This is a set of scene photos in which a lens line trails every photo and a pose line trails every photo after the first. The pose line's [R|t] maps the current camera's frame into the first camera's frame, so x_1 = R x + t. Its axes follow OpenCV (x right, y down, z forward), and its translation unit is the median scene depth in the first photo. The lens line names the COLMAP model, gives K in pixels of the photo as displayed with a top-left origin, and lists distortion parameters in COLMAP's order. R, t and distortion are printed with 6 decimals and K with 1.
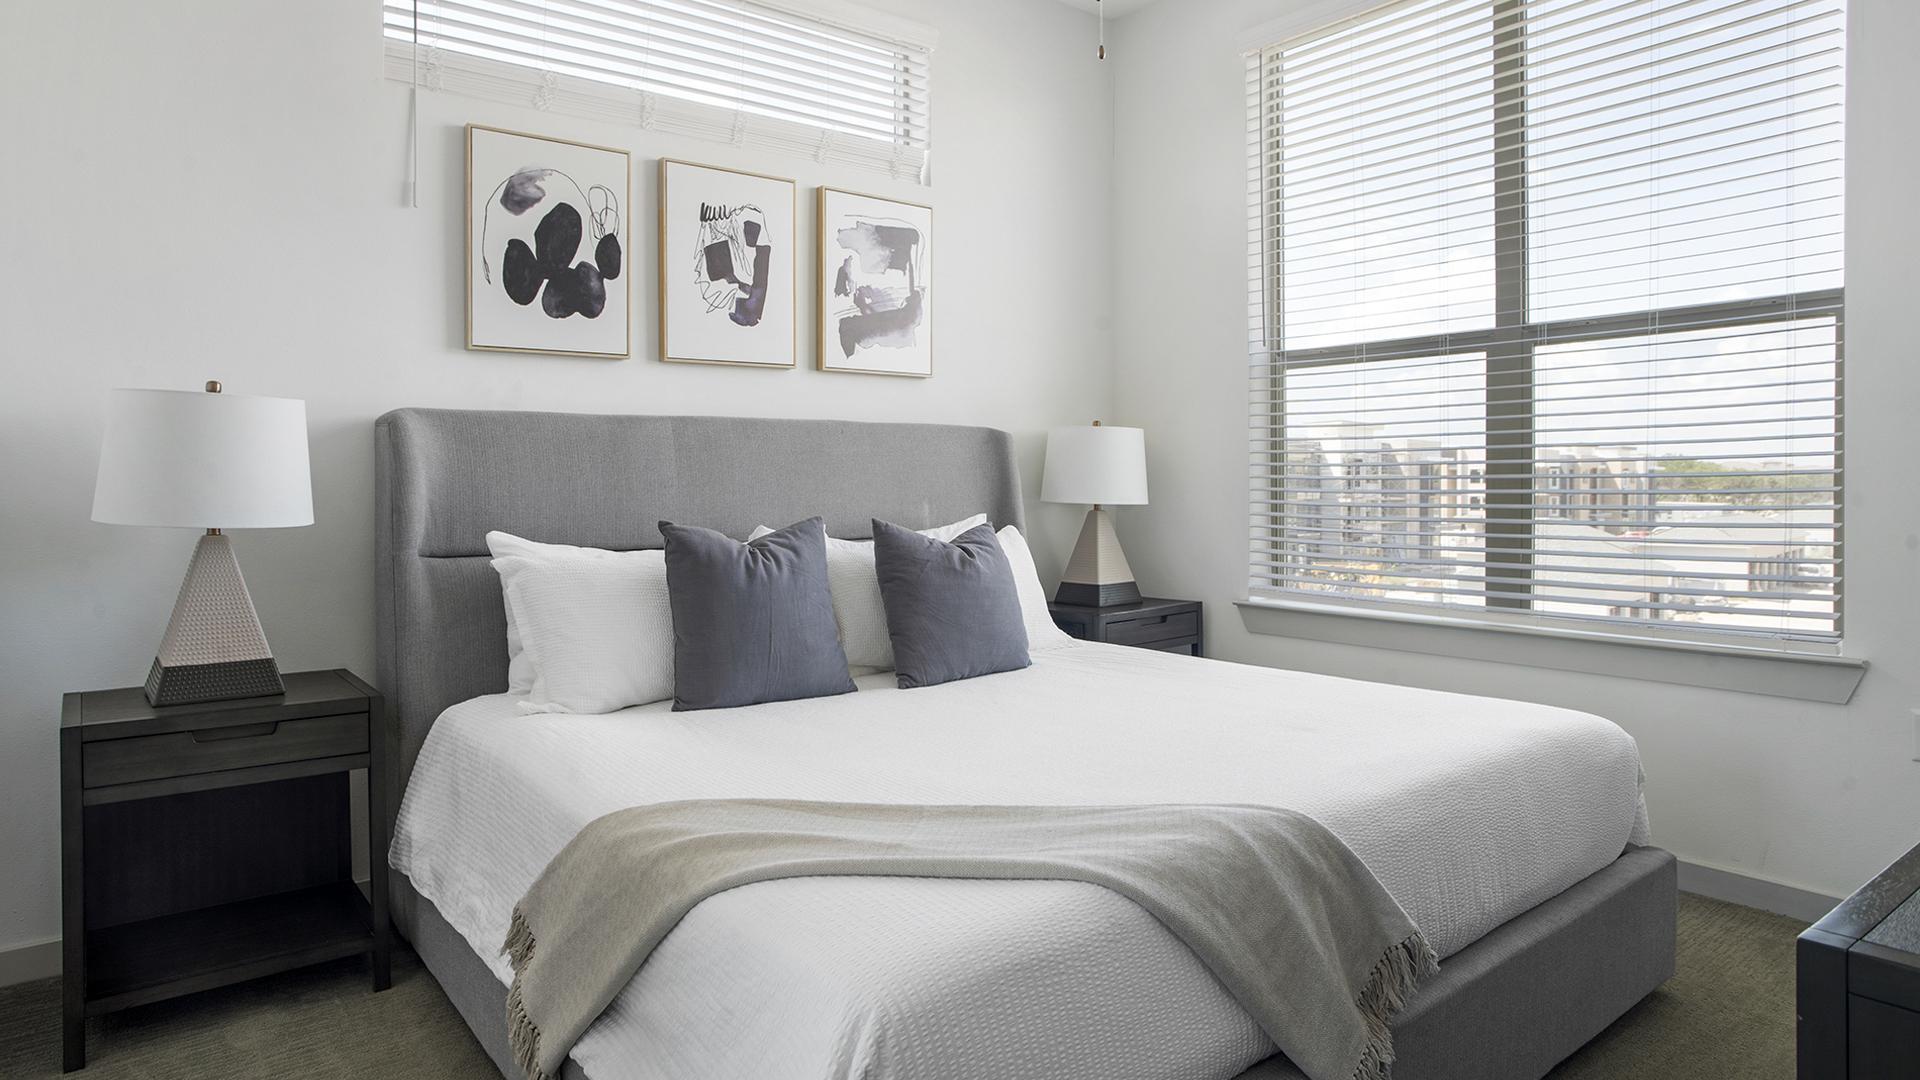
lens RADIAL K [[1168.8, 0, 960.0], [0, 1168.8, 540.0], [0, 0, 1]] dist [-0.002594, -0.000492]
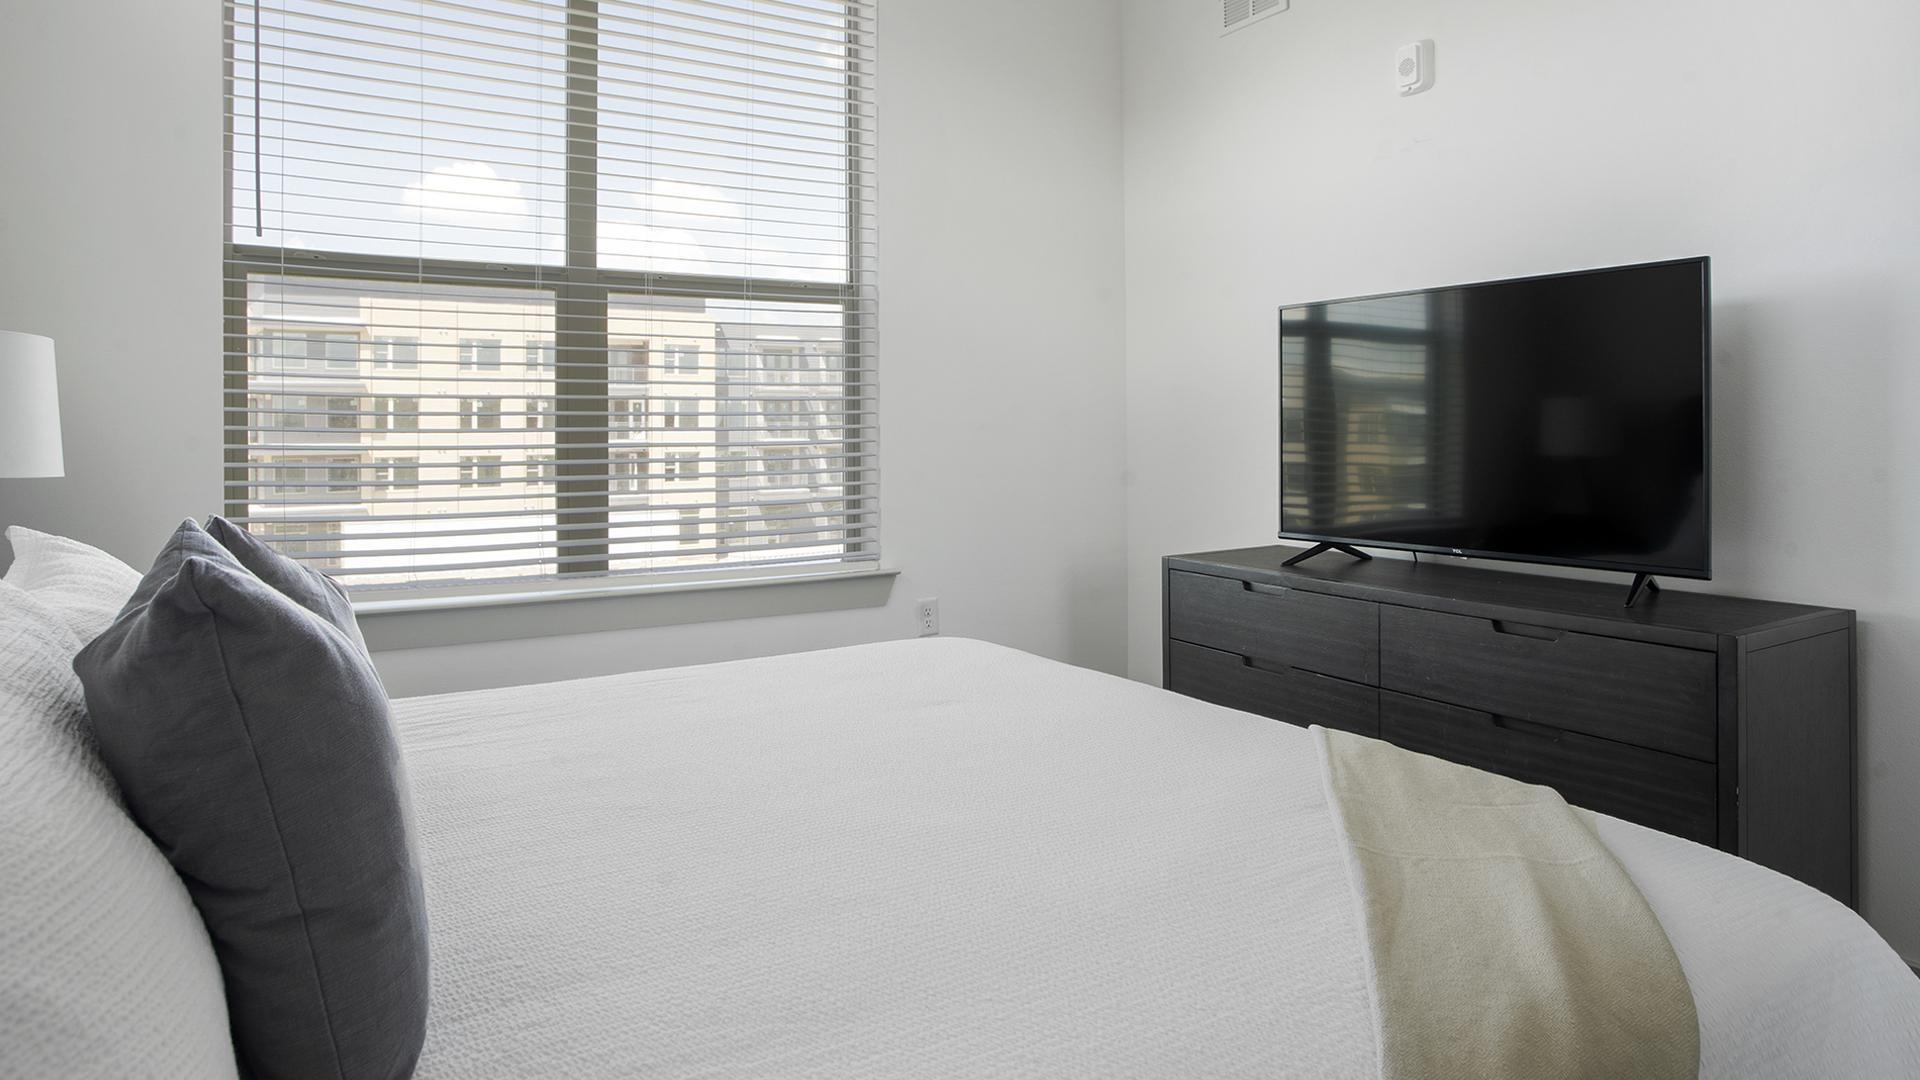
lens RADIAL K [[1168.8, 0, 960.0], [0, 1168.8, 540.0], [0, 0, 1]] dist [-0.002594, -0.000492]
pose [[0.119919, -0.089402, 0.988750, -0.422107], [0.047842, 0.995300, 0.084192, -0.031937], [-0.991630, 0.037208, 0.123632, 0.592453]]
